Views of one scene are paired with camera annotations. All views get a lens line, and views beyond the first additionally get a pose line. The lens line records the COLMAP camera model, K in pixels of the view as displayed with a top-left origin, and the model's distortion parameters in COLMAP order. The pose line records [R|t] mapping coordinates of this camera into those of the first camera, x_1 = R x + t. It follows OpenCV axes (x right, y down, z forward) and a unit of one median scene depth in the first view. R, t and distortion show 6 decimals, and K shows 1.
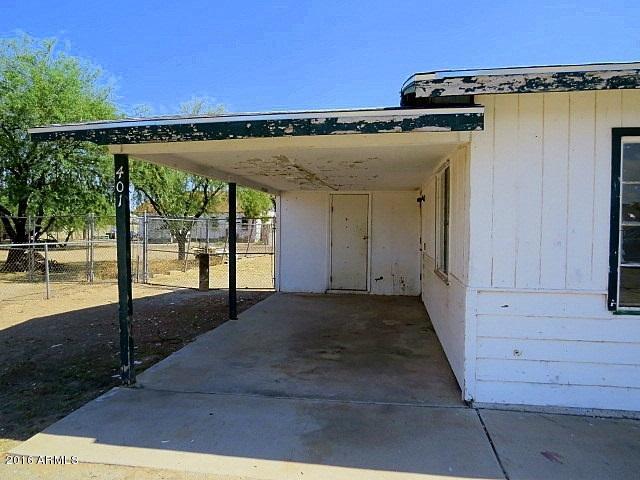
lens RADIAL K [[465.8, 0, 343.3], [0, 465.8, 238.8], [0, 0, 1]] dist [-0.010875, -0.006684]
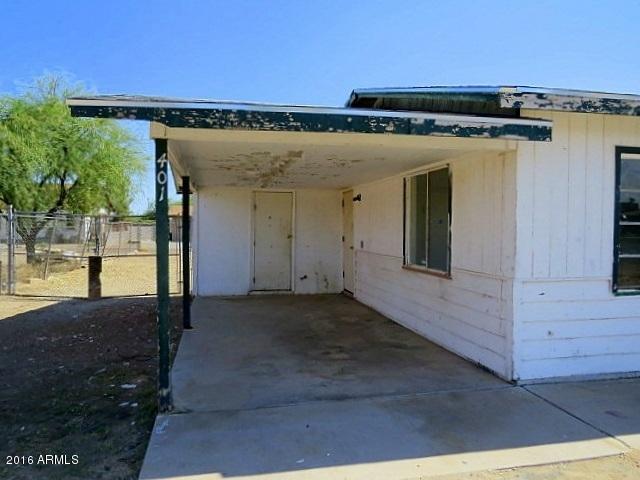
lens RADIAL K [[465.8, 0, 346.0], [0, 465.8, 237.0], [0, 0, 1]] dist [-0.010875, -0.006684]
pose [[0.931891, -0.008017, 0.362651, -0.522923], [0.008710, 0.999962, -0.000276, -0.000391], [-0.362635, 0.003416, 0.931925, 0.098905]]
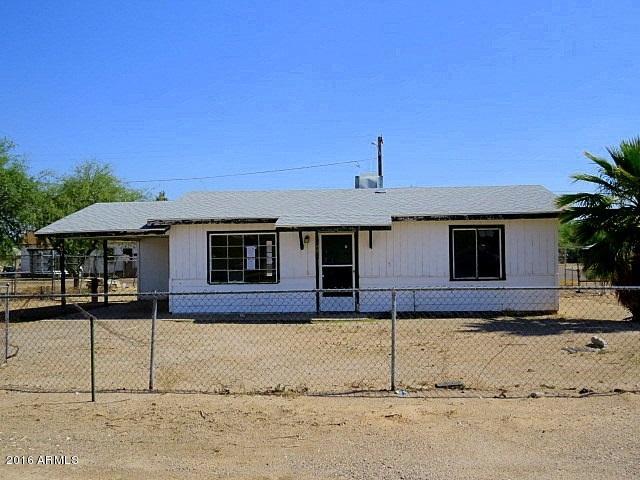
lens RADIAL K [[680.1, 0, 318.8], [0, 680.1, 241.1], [0, 0, 1]] dist [-0.036539, 0.000000]
pose [[0.999619, -0.015673, 0.022716, 1.249326], [0.016753, 0.998699, -0.048161, 0.091506], [-0.021931, 0.048523, 0.998581, -3.961092]]
